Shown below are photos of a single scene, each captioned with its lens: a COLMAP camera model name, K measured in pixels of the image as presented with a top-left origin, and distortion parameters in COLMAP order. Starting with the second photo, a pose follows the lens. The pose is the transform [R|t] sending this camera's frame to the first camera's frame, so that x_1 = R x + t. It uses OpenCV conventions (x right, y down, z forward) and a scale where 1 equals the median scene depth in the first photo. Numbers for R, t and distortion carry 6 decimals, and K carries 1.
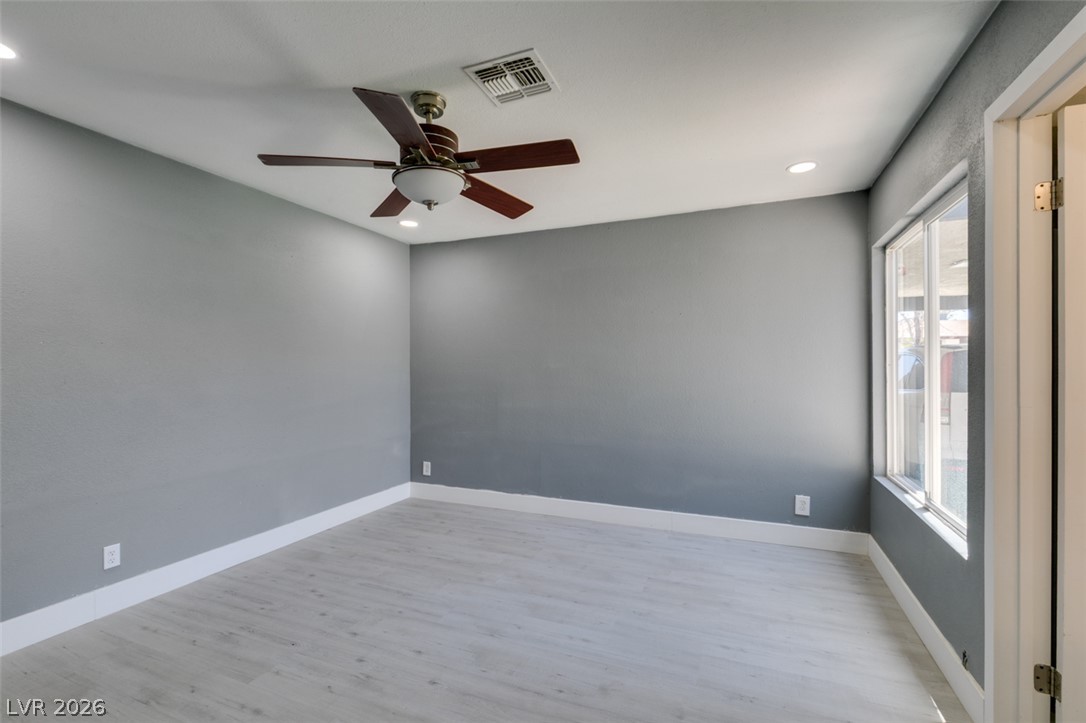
lens RADIAL K [[484.9, 0, 543.0], [0, 484.9, 362.4], [0, 0, 1]] dist [-0.003375, -0.002331]
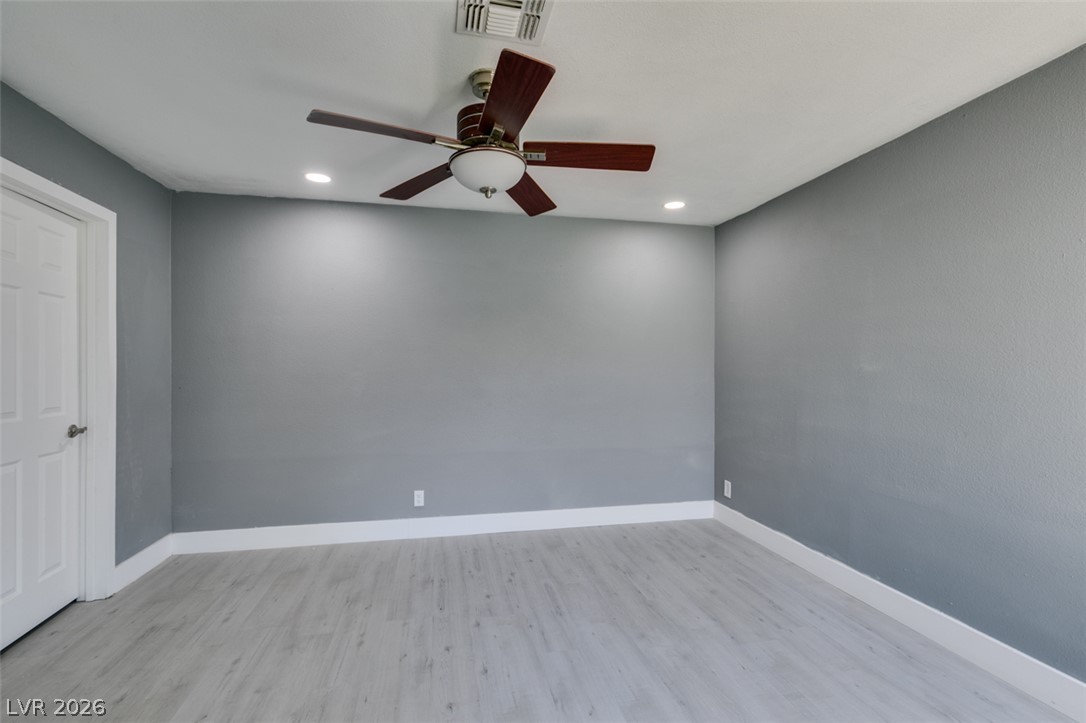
lens RADIAL K [[484.9, 0, 539.8], [0, 484.9, 366.7], [0, 0, 1]] dist [-0.003375, -0.002331]
pose [[0.567596, 0.004481, -0.823295, 0.381372], [0.002680, 0.999970, 0.007291, 0.000315], [0.823303, -0.006344, 0.567567, 0.370040]]
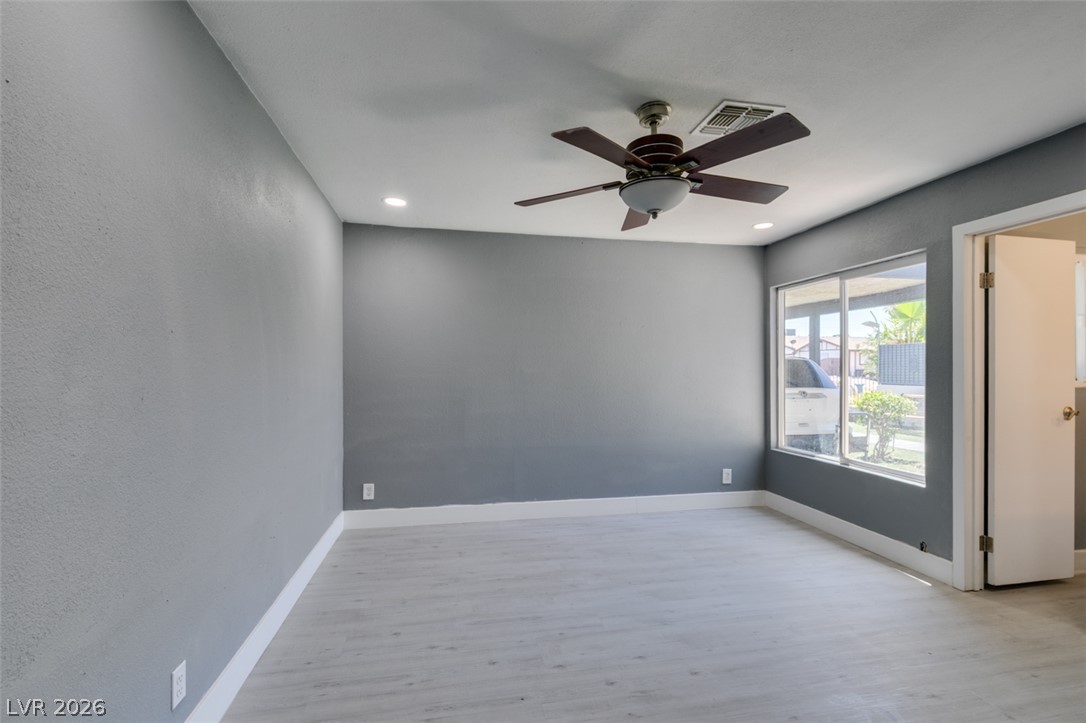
lens RADIAL K [[484.9, 0, 541.7], [0, 484.9, 368.6], [0, 0, 1]] dist [-0.003375, -0.002331]
pose [[0.833666, 0.003134, 0.552259, -0.654085], [-0.007025, 0.999963, 0.004929, -0.003096], [-0.552224, -0.007989, 0.833658, 0.186052]]
